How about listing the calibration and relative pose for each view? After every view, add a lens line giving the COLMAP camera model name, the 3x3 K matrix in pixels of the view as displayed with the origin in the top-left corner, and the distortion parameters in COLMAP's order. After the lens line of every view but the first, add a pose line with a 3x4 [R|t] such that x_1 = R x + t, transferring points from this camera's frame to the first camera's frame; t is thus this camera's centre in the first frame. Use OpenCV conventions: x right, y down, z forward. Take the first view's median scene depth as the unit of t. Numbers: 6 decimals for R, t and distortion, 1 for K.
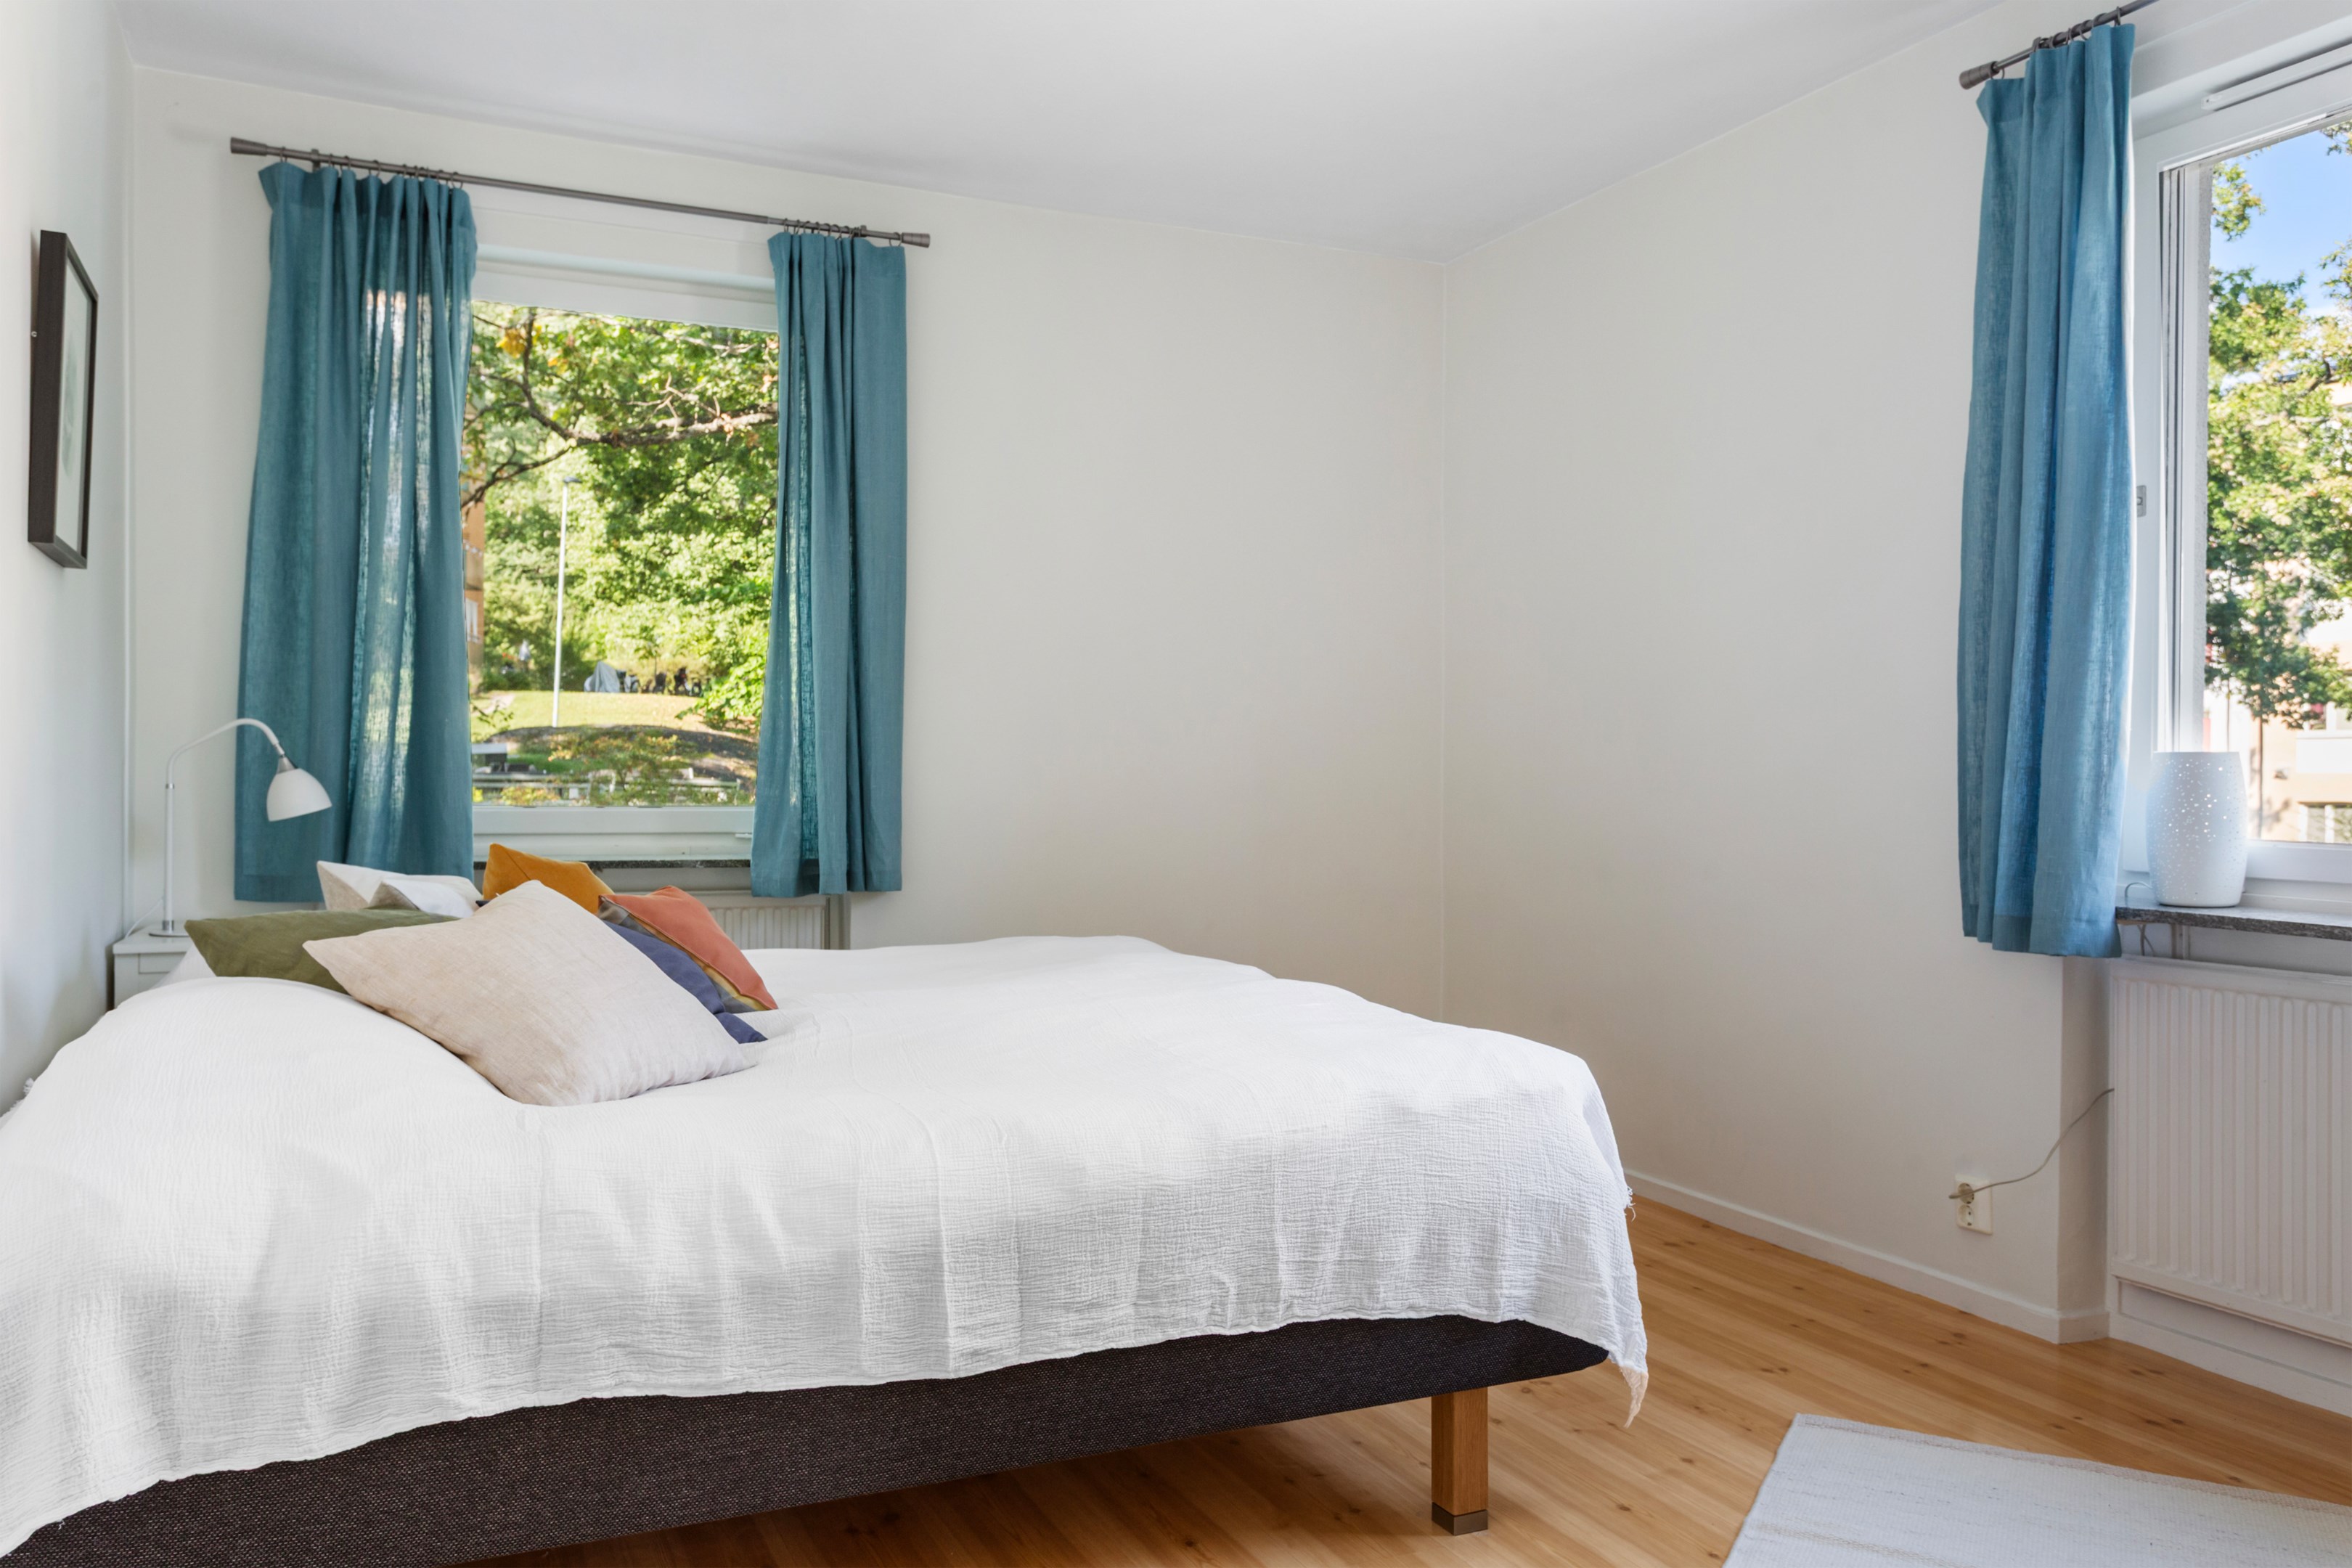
lens RADIAL K [[1760.7, 0, 1176.0], [0, 1760.7, 784.0], [0, 0, 1]] dist [-0.004535, -0.000919]
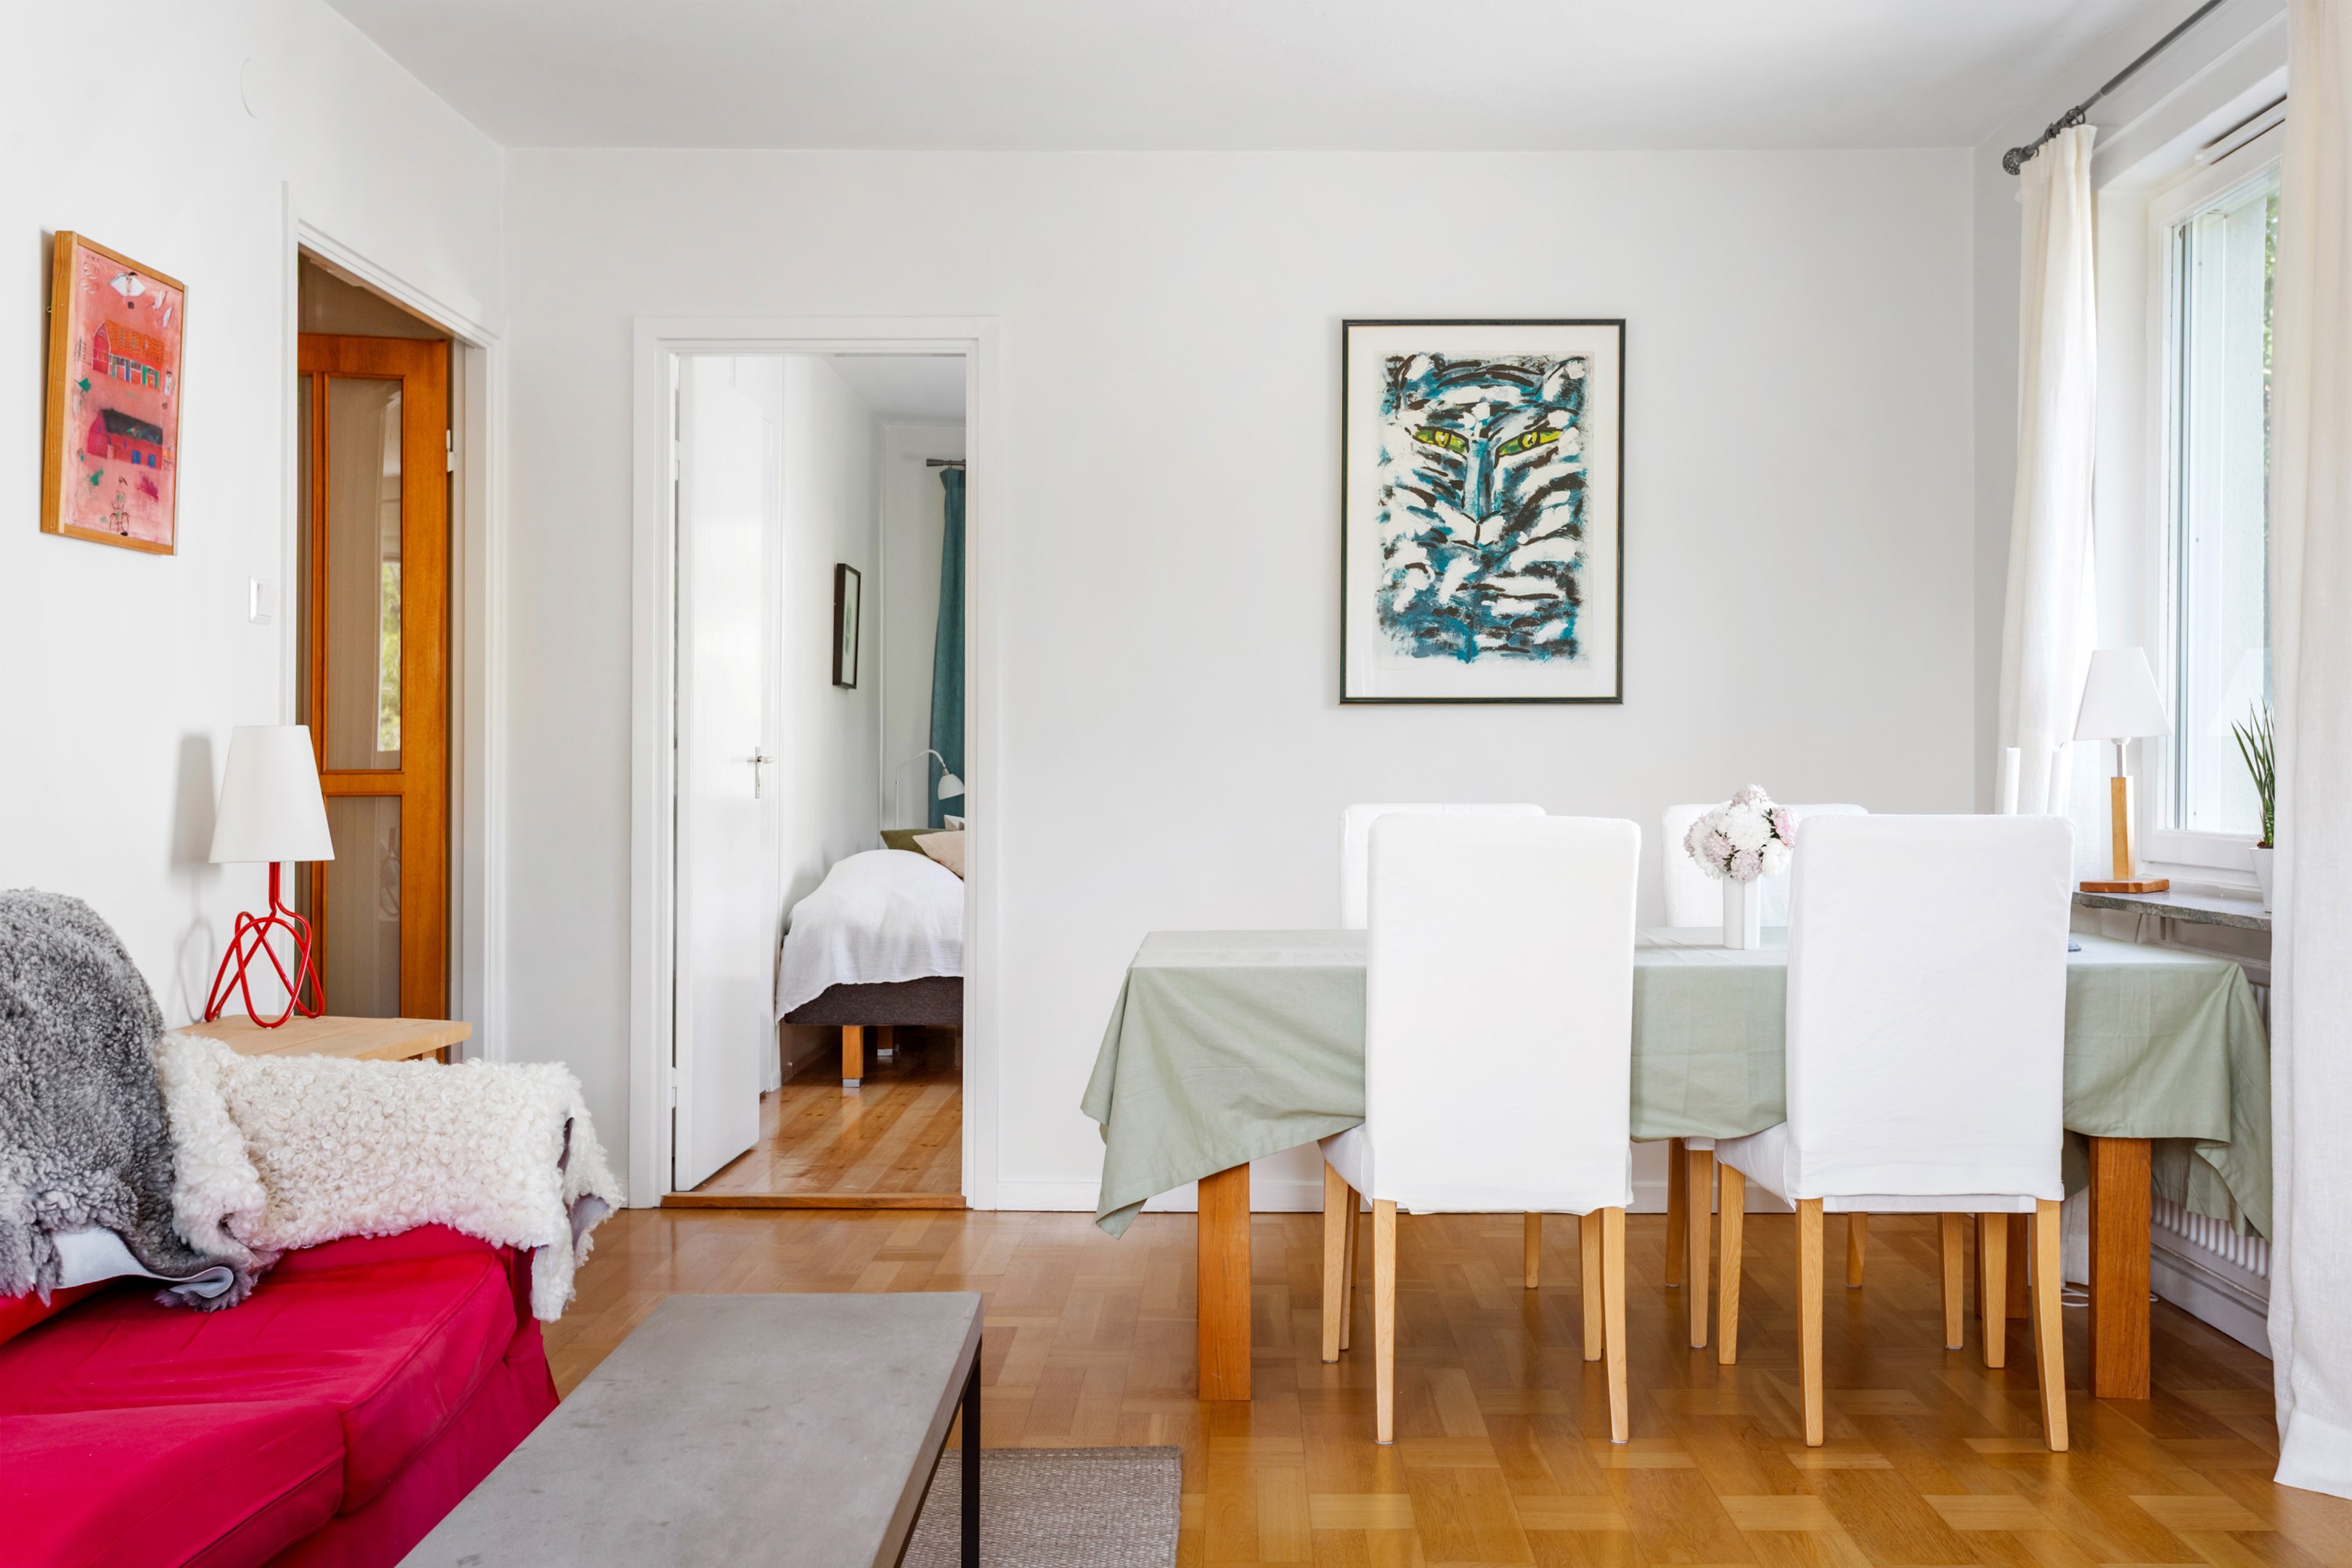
lens RADIAL K [[2226.4, 0, 1176.0], [0, 2226.4, 784.0], [0, 0, 1]] dist [0.001668, 0.000073]
pose [[0.896908, -0.006818, -0.442165, 1.758466], [0.004802, 0.999972, -0.005678, 0.037627], [0.442191, 0.002969, 0.896916, -2.416074]]
